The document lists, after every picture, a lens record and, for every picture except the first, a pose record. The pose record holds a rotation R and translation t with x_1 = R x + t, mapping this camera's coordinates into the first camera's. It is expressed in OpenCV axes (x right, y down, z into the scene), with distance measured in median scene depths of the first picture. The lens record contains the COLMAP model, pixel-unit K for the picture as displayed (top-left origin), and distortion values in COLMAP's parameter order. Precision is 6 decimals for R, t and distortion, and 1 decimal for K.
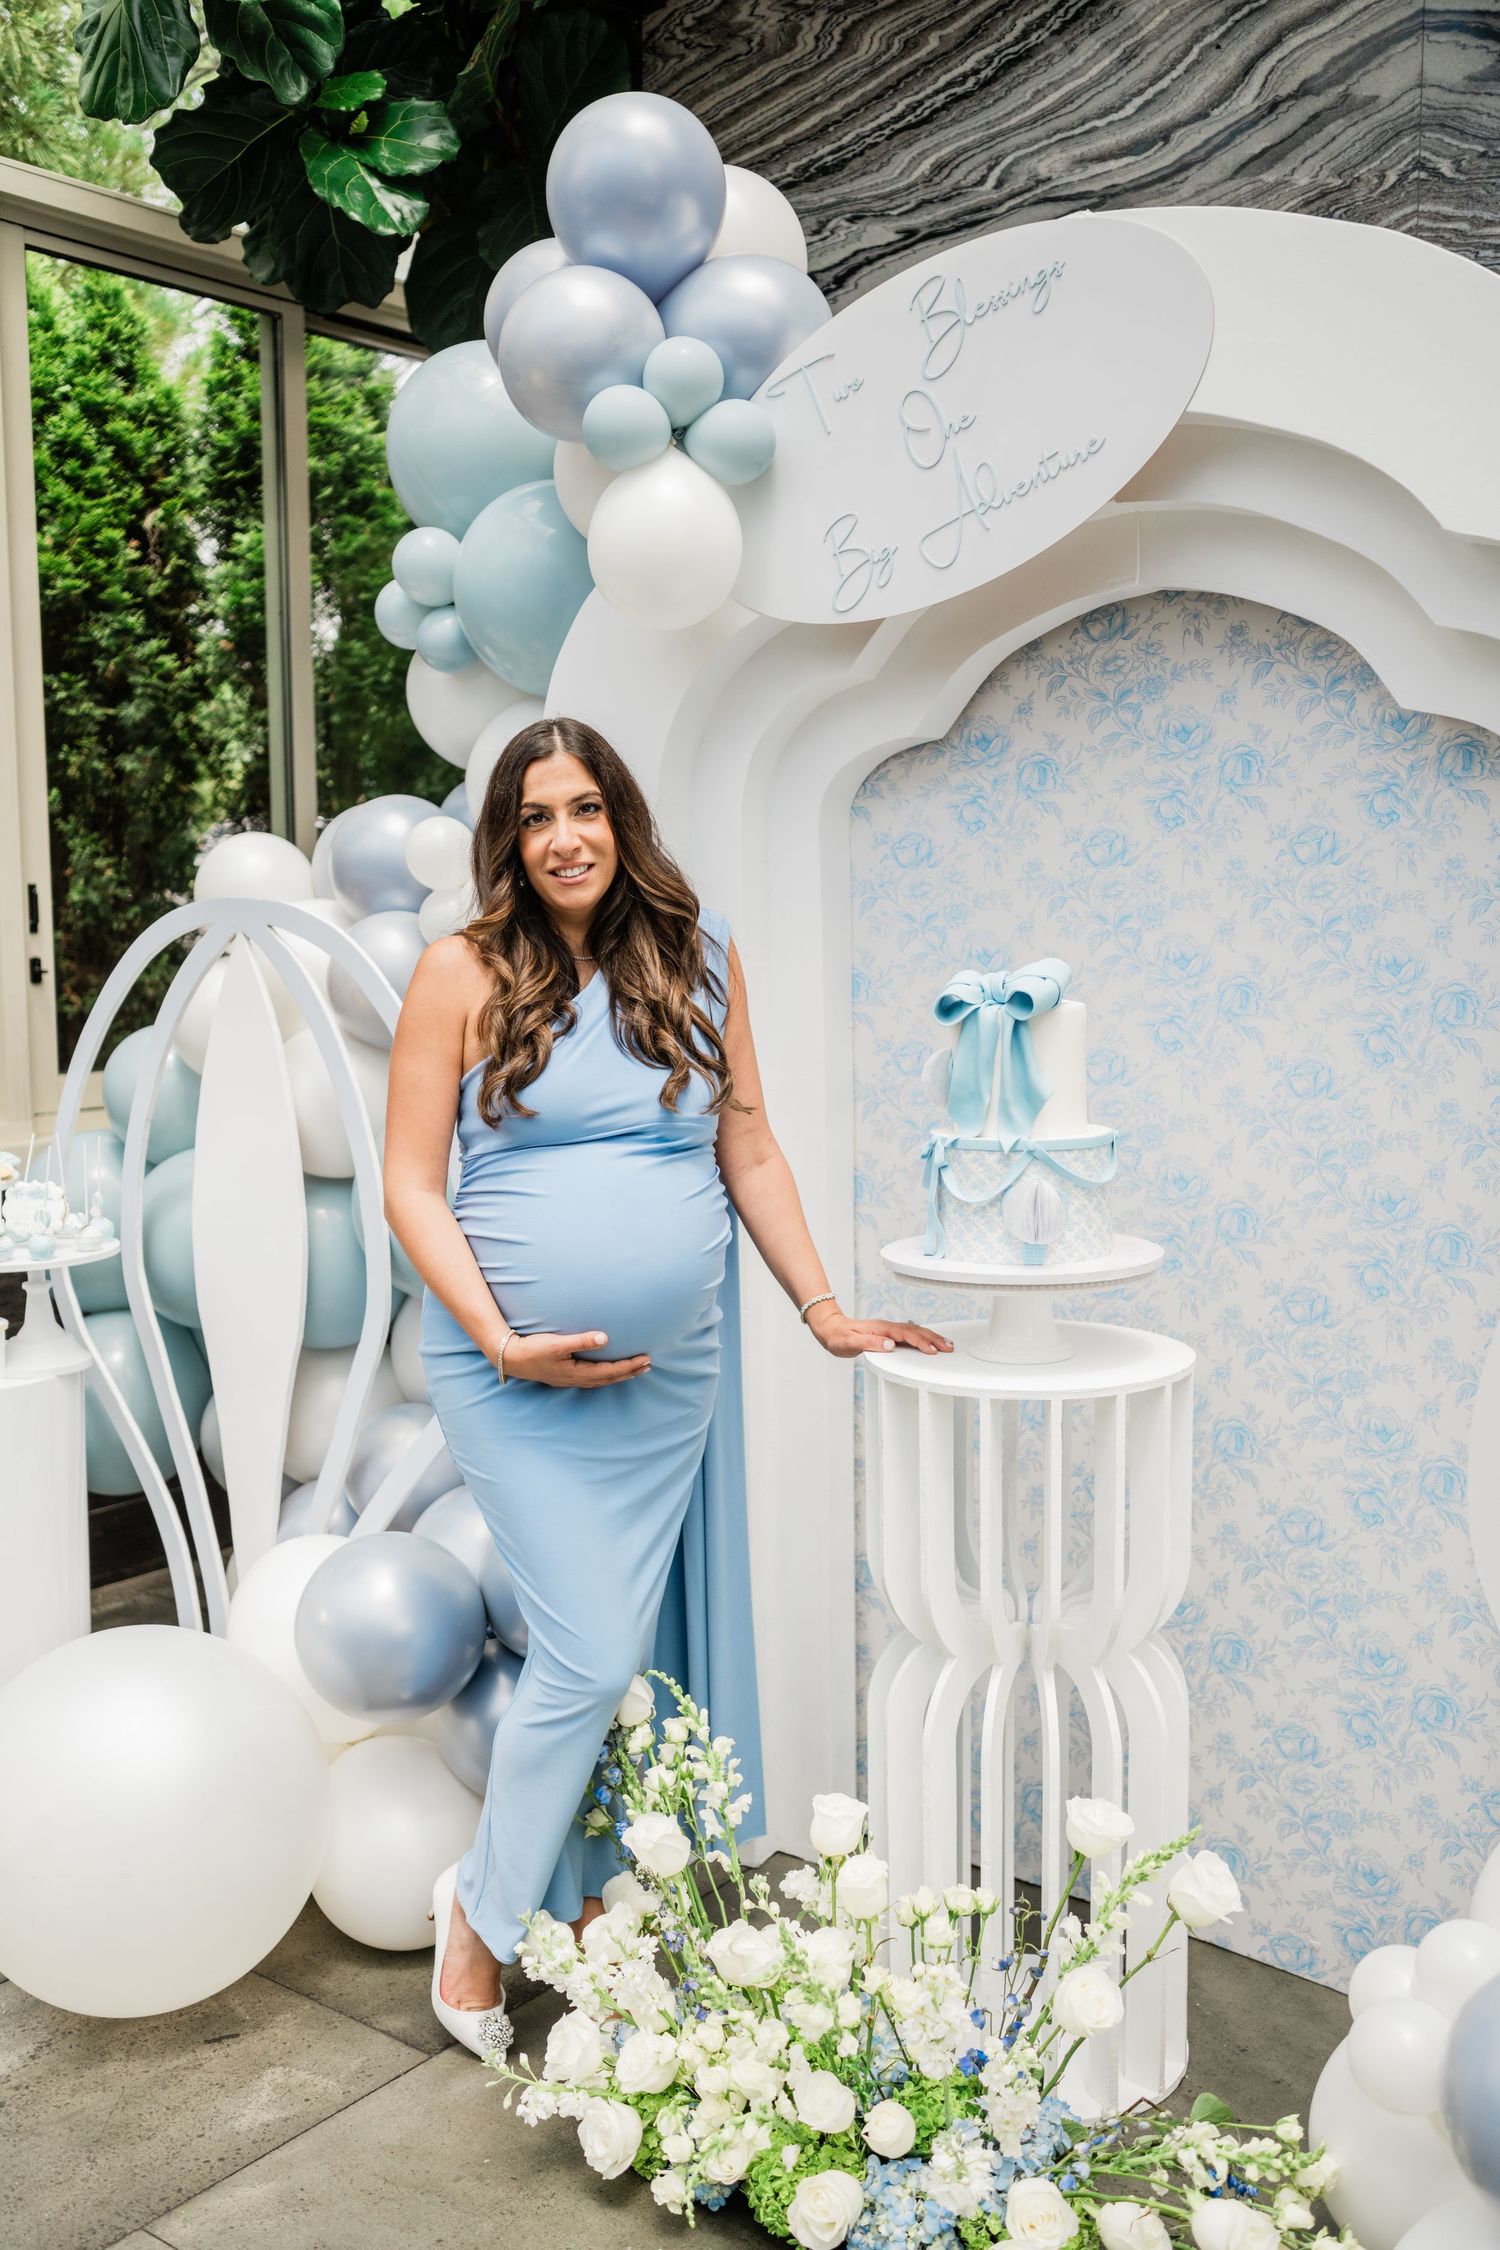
lens RADIAL K [[2164.0, 0, 748.8], [0, 2164.0, 1124.3], [0, 0, 1]] dist [0.004226, 0.000000]
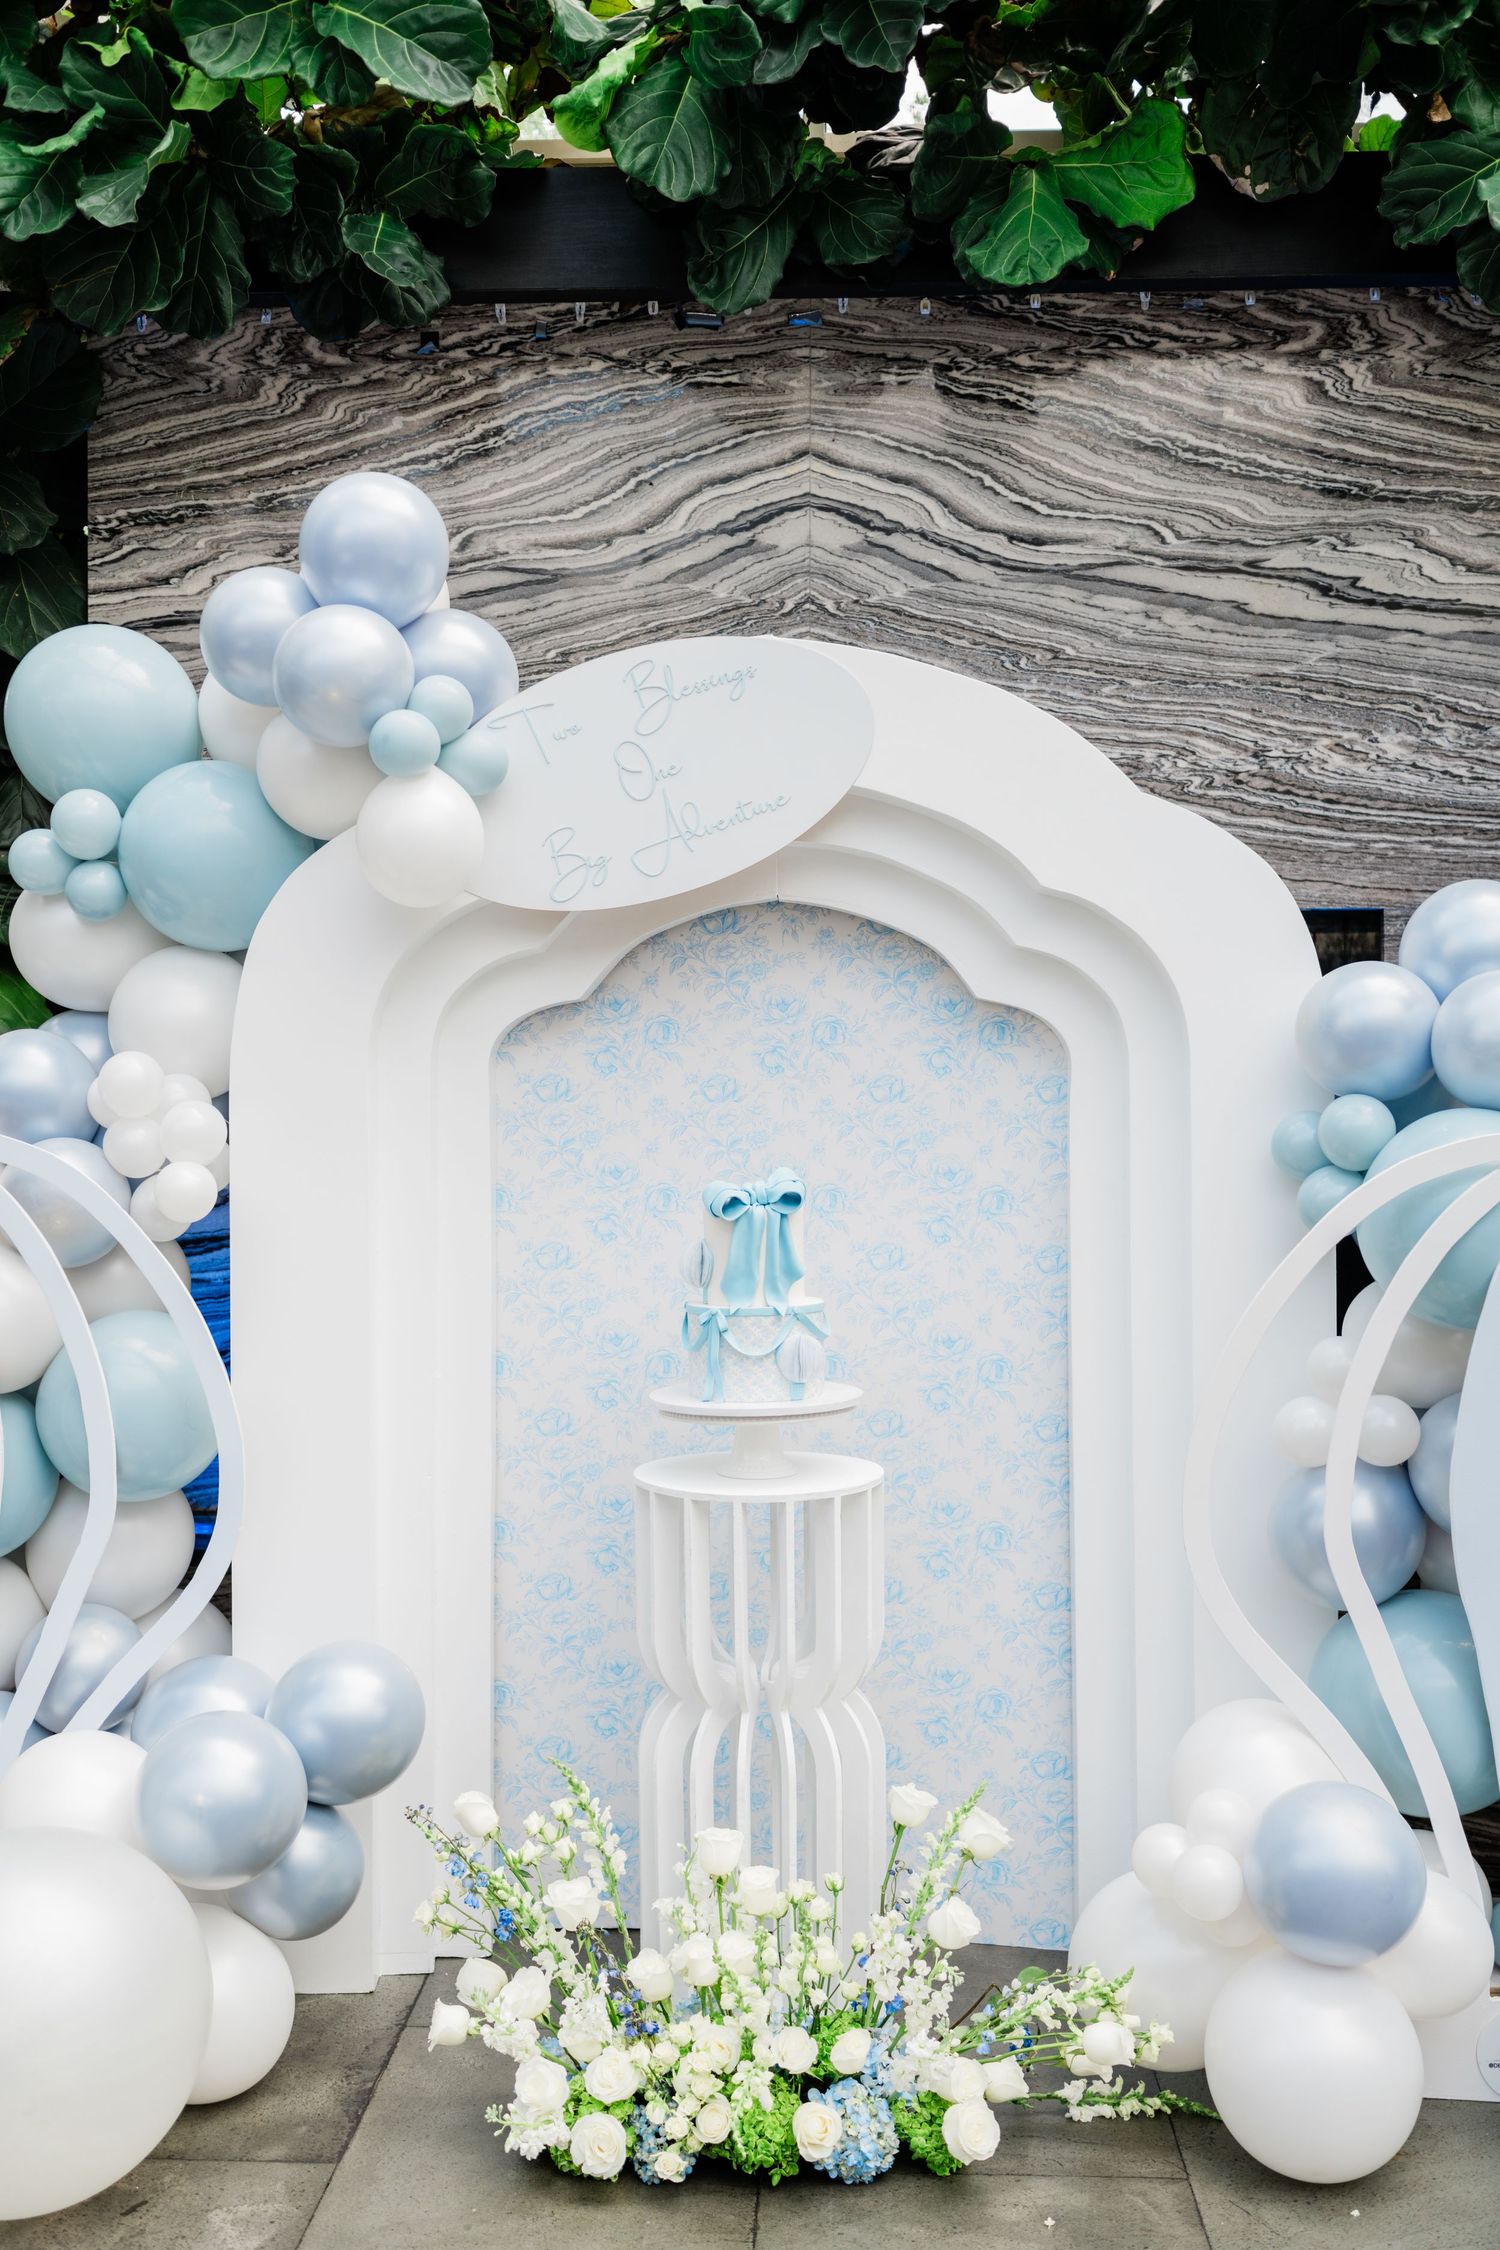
lens RADIAL K [[2164.0, 0, 756.6], [0, 2164.0, 1123.0], [0, 0, 1]] dist [0.004226, 0.000000]
pose [[0.815016, 0.000349, 0.579439, -0.546859], [0.059160, 0.994724, -0.083812, 0.004660], [-0.576411, 0.102588, 0.810695, -0.072843]]
